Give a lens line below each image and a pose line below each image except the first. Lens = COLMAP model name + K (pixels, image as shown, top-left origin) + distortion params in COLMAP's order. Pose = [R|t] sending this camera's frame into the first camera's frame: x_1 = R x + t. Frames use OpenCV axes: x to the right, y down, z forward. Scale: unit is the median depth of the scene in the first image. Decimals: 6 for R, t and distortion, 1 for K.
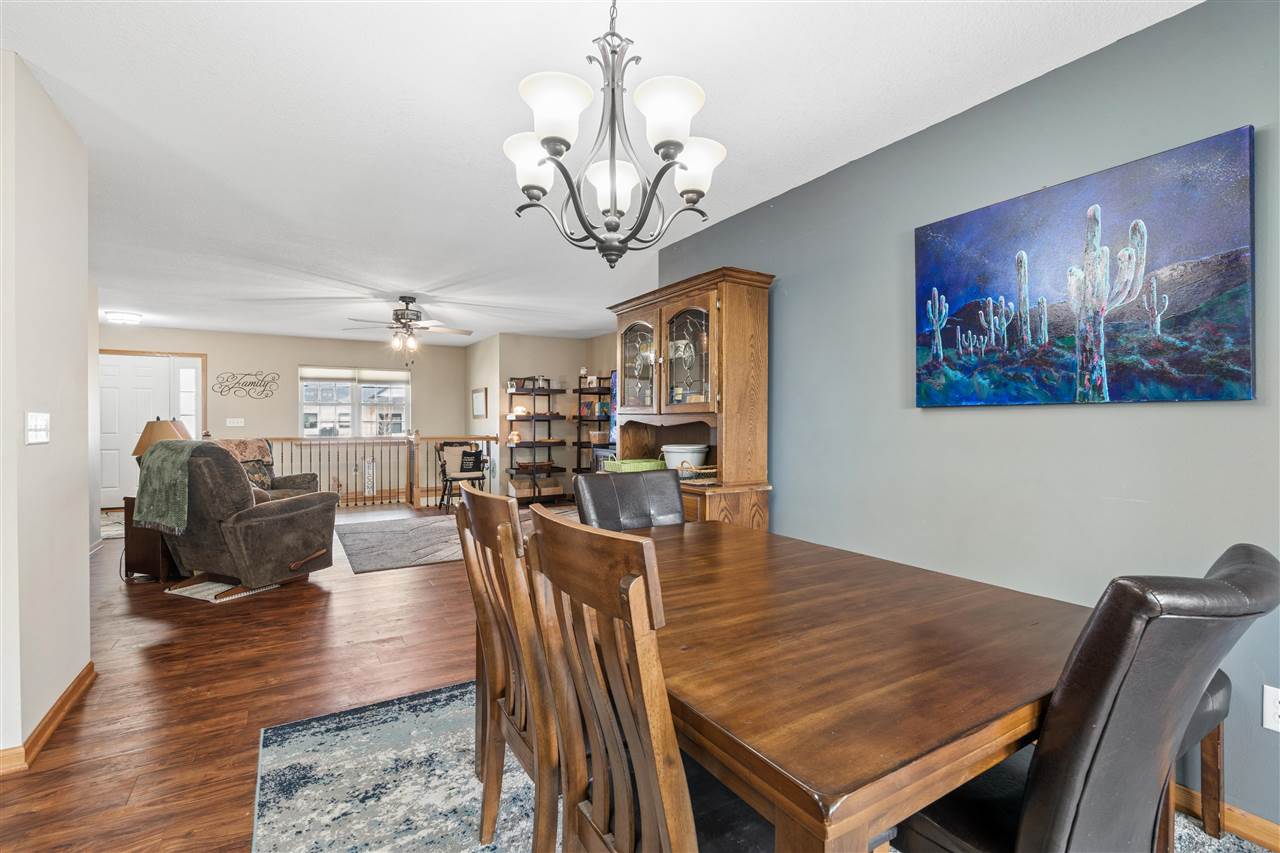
lens RADIAL K [[587.0, 0, 631.3], [0, 587.0, 424.0], [0, 0, 1]] dist [-0.008421, 0.000662]
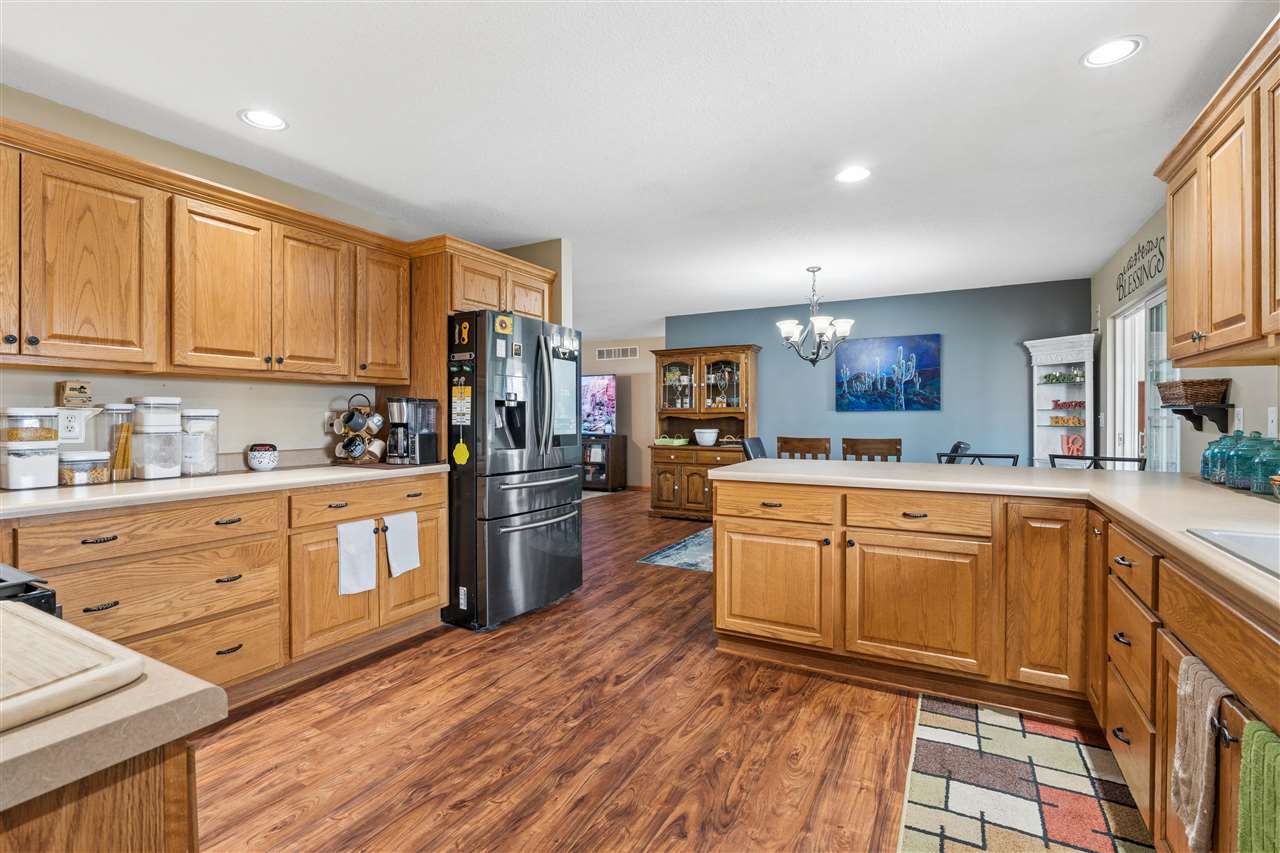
lens RADIAL K [[587.0, 0, 642.8], [0, 587.0, 419.2], [0, 0, 1]] dist [-0.008421, 0.000662]
pose [[0.855979, -0.007902, 0.516950, -1.729877], [0.007133, 0.999969, 0.003475, -0.006109], [-0.516962, 0.000713, 0.856008, -0.837925]]
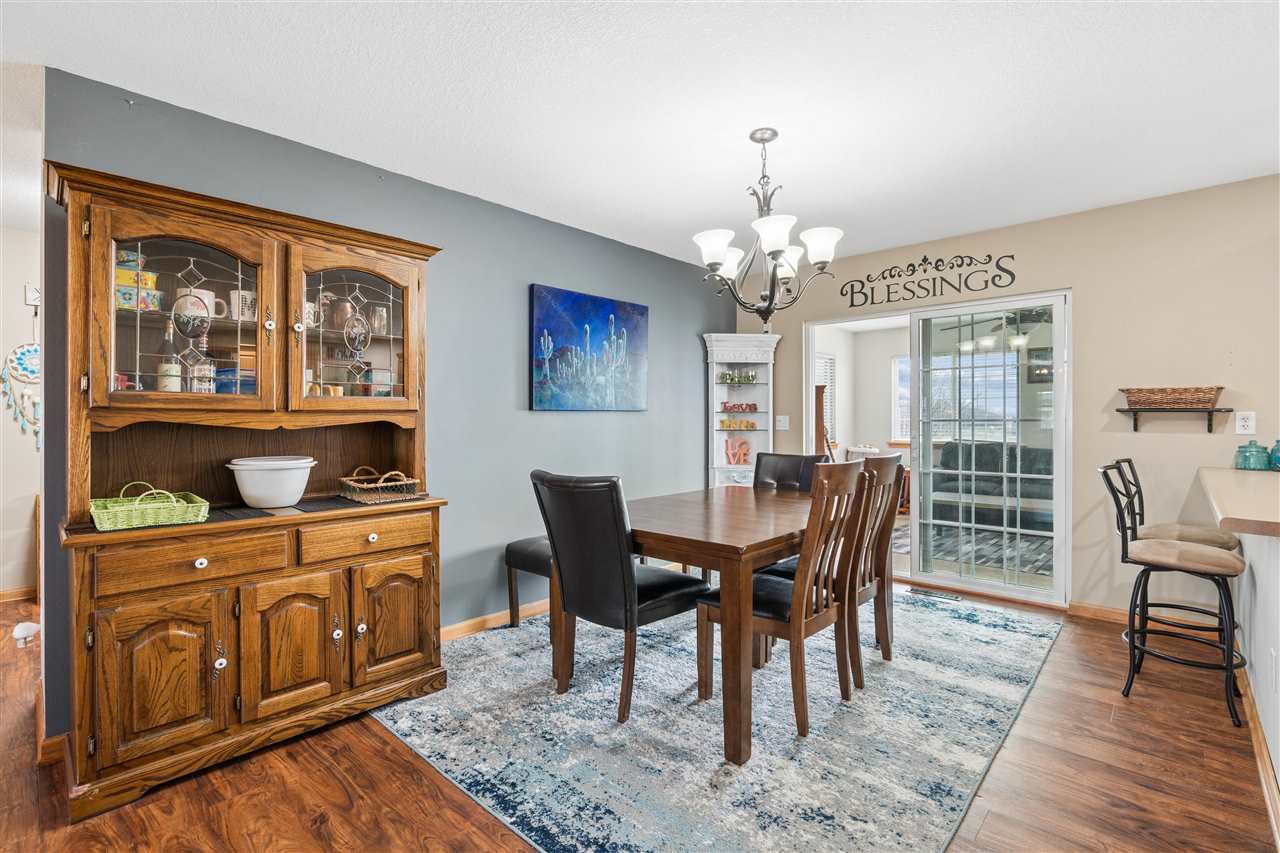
lens RADIAL K [[587.0, 0, 642.5], [0, 587.0, 422.2], [0, 0, 1]] dist [-0.008421, 0.000662]
pose [[-0.295571, -0.008283, 0.955285, -1.055657], [0.007587, 0.999911, 0.011018, -0.013689], [-0.955291, 0.010504, -0.295482, 1.298401]]
